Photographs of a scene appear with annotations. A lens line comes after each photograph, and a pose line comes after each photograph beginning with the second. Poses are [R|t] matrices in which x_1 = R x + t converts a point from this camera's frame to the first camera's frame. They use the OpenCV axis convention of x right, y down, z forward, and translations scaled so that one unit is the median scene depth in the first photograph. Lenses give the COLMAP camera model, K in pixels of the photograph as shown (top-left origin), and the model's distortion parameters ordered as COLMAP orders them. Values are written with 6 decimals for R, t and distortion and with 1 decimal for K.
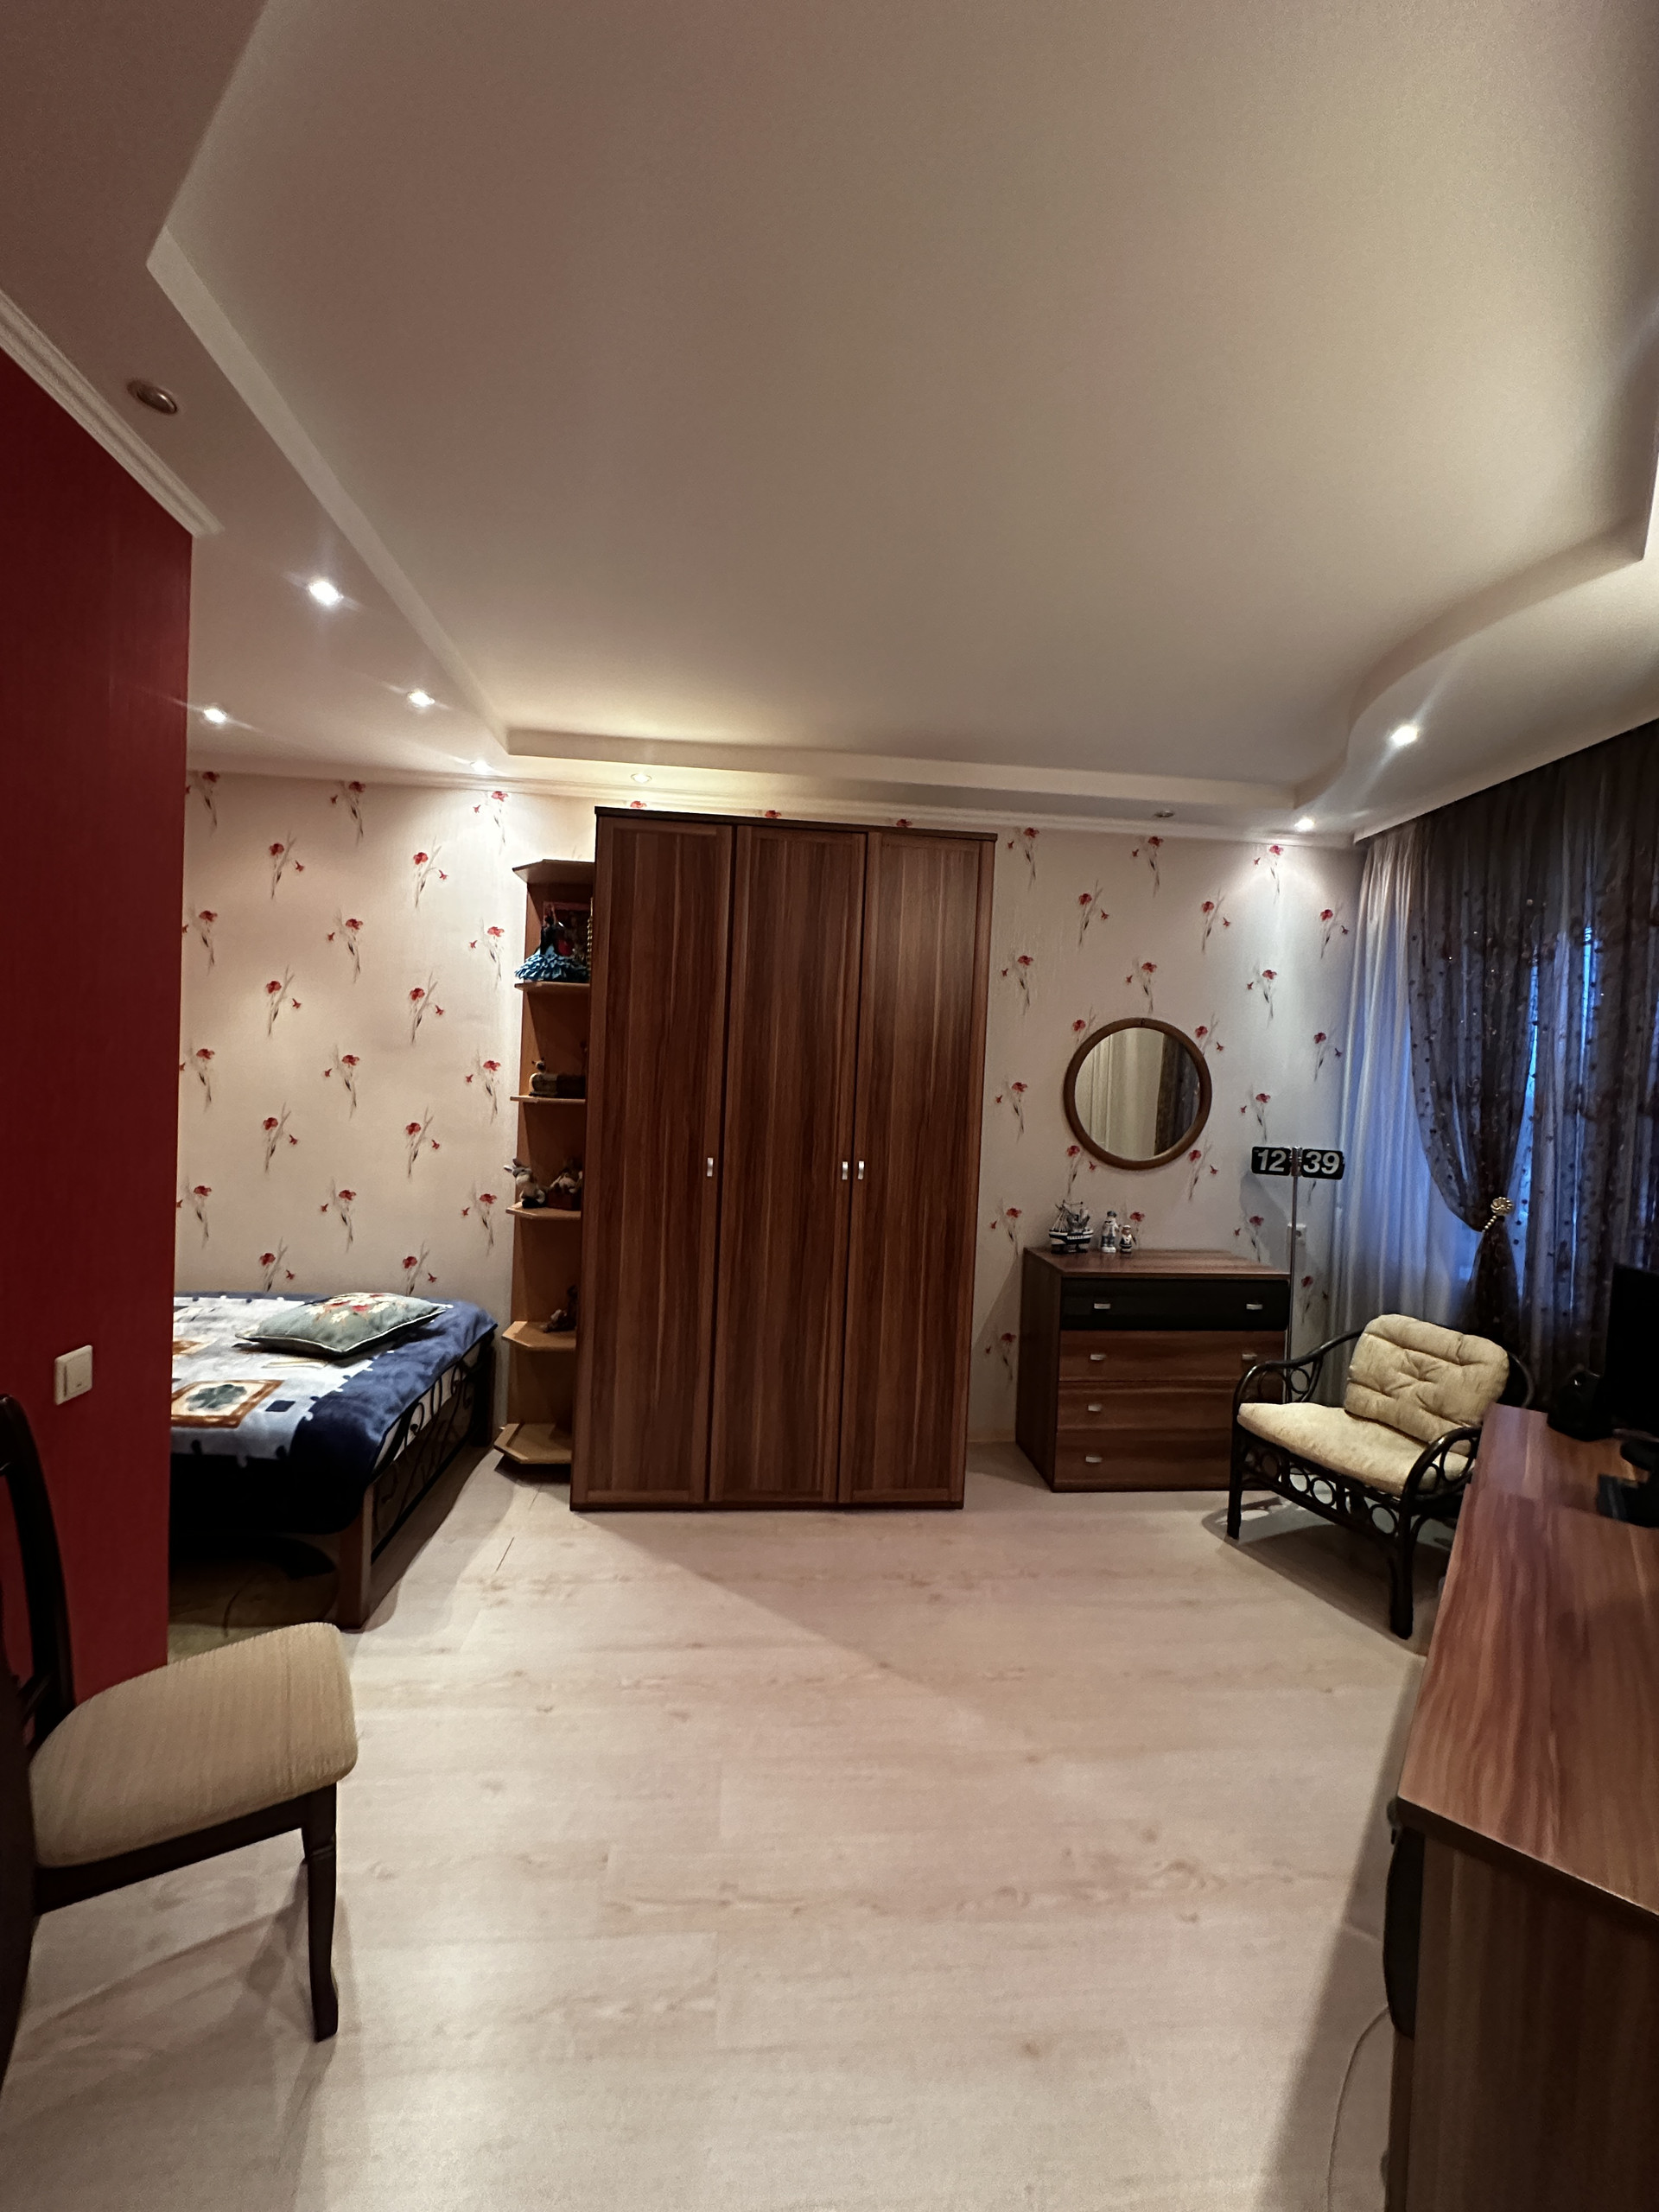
lens RADIAL K [[883.4, 0, 829.5], [0, 883.4, 1106.0], [0, 0, 1]] dist [-0.000784, 0.001126]
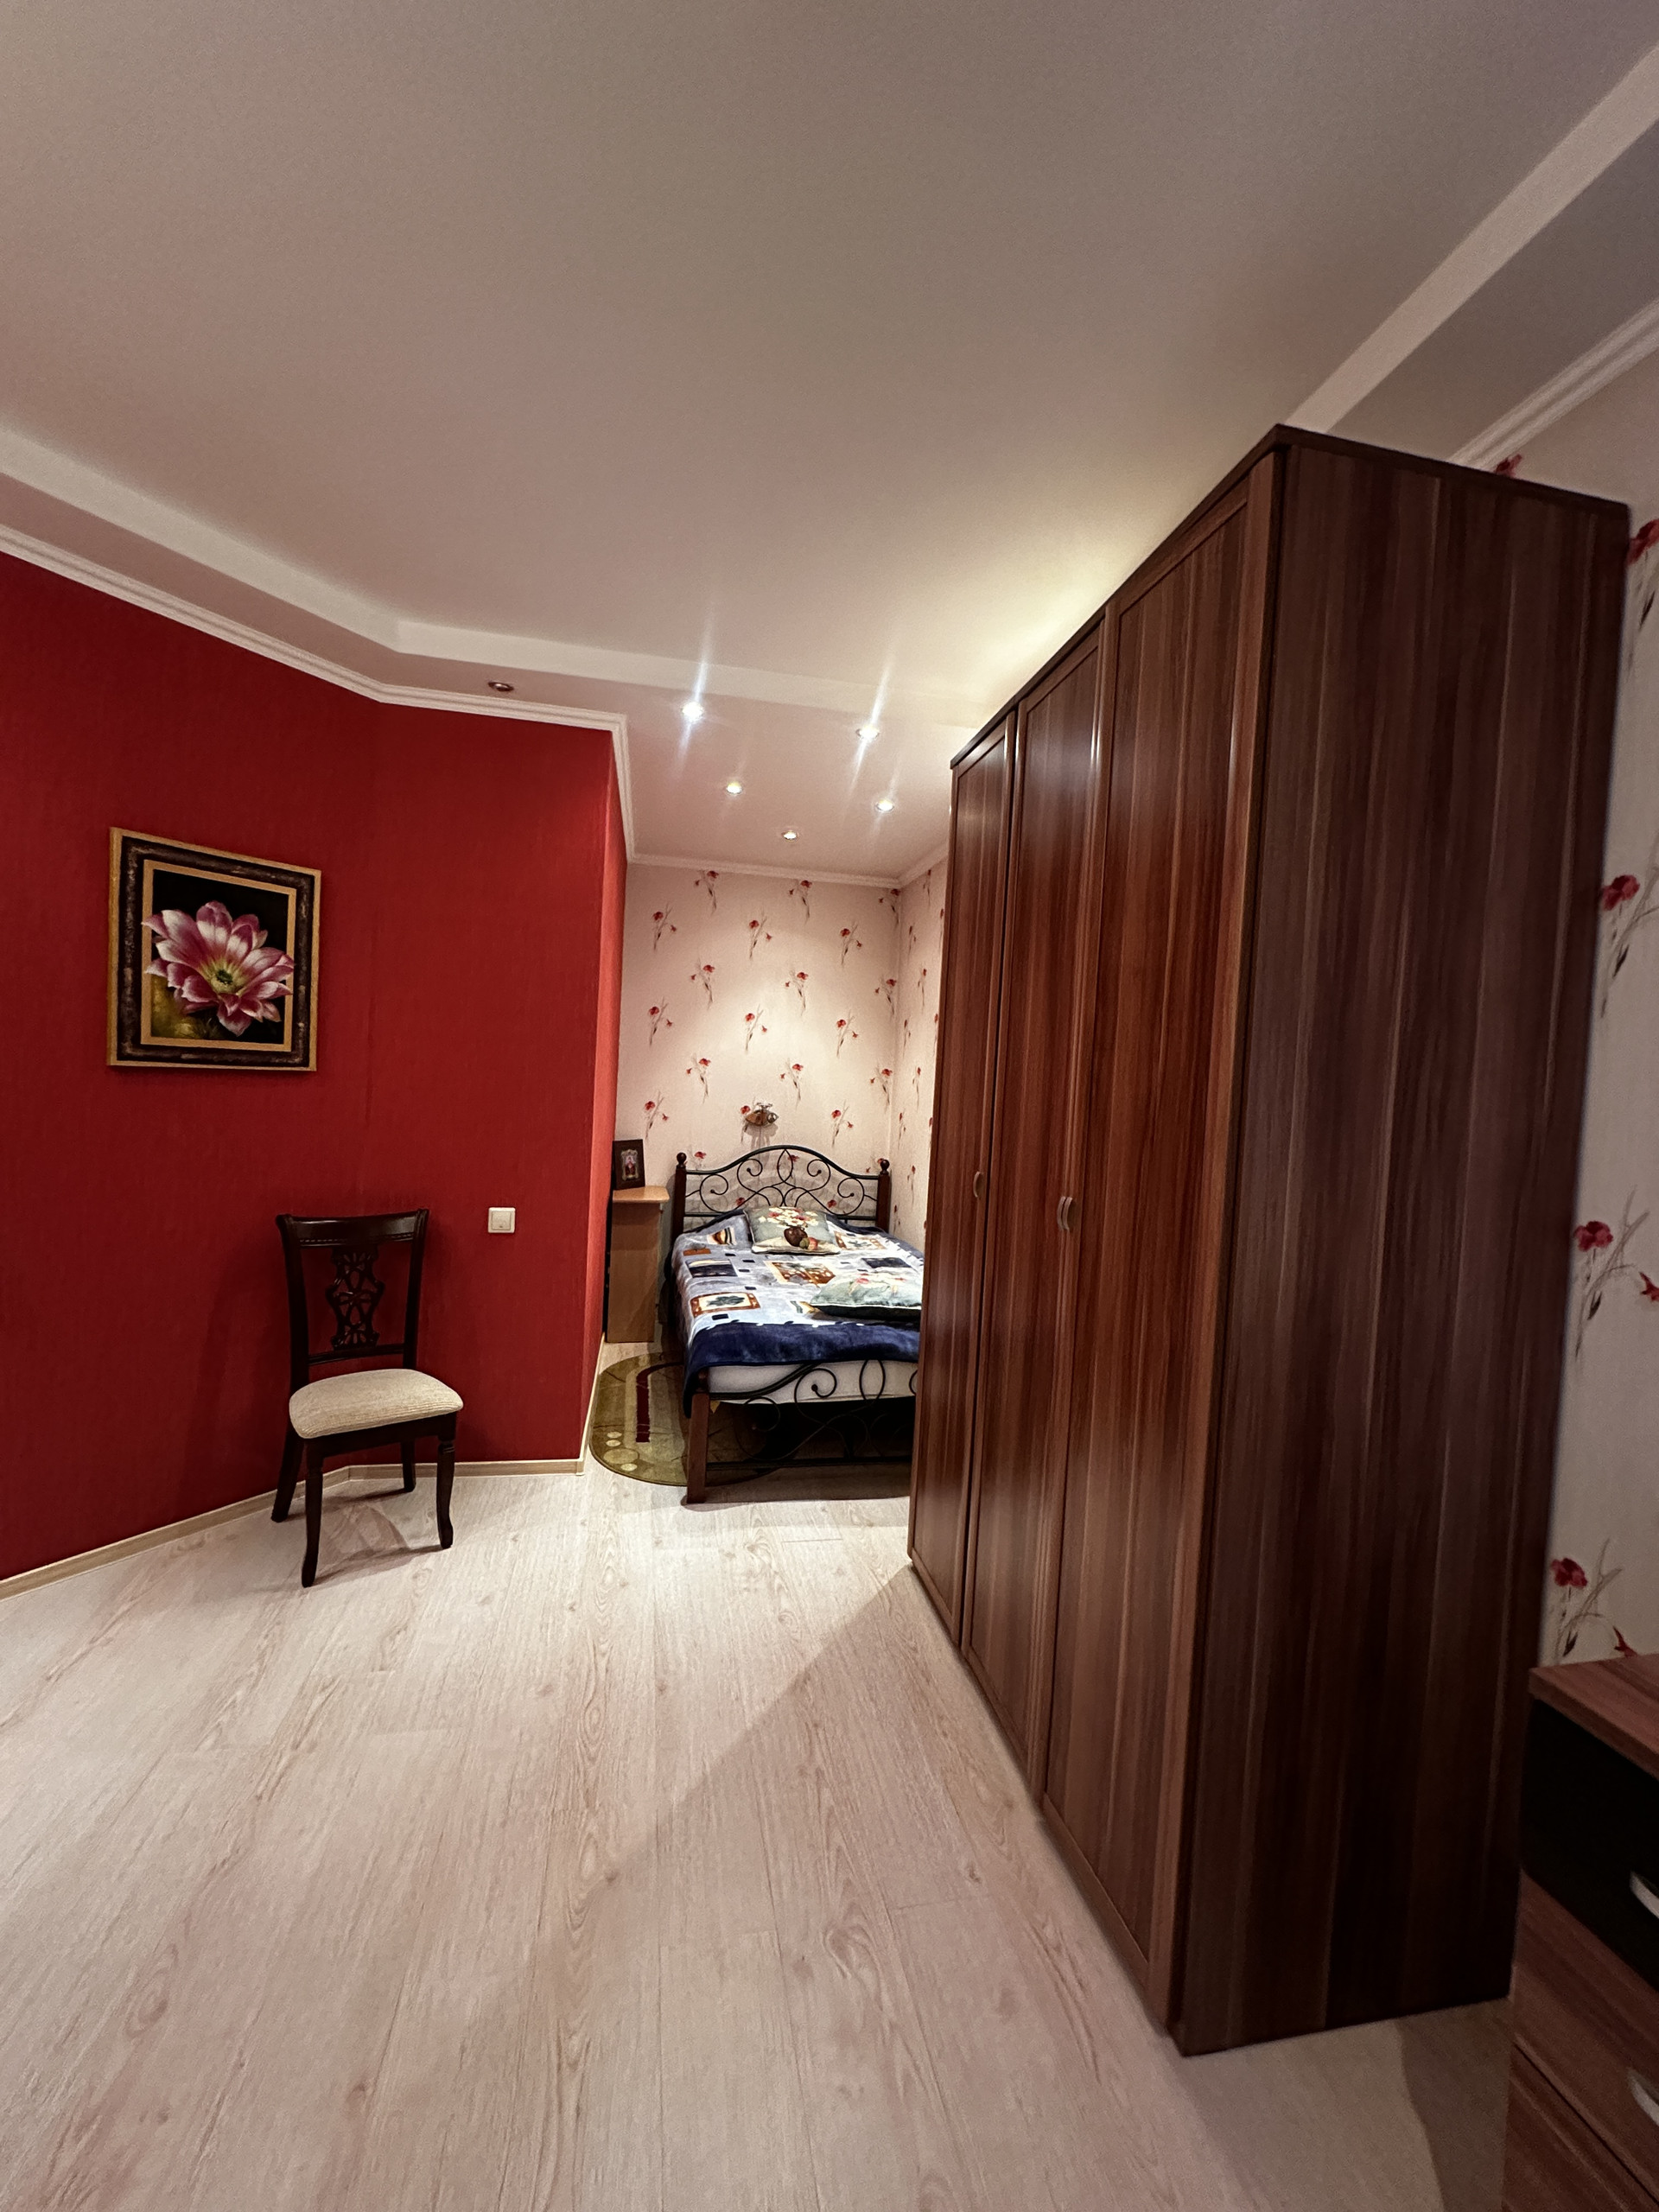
lens RADIAL K [[883.4, 0, 829.5], [0, 883.4, 1106.0], [0, 0, 1]] dist [-0.000784, 0.001126]
pose [[0.114438, -0.005932, -0.993413, 0.687877], [-0.076603, 0.996952, -0.014778, 0.026544], [0.990473, 0.077789, 0.113635, 0.930978]]
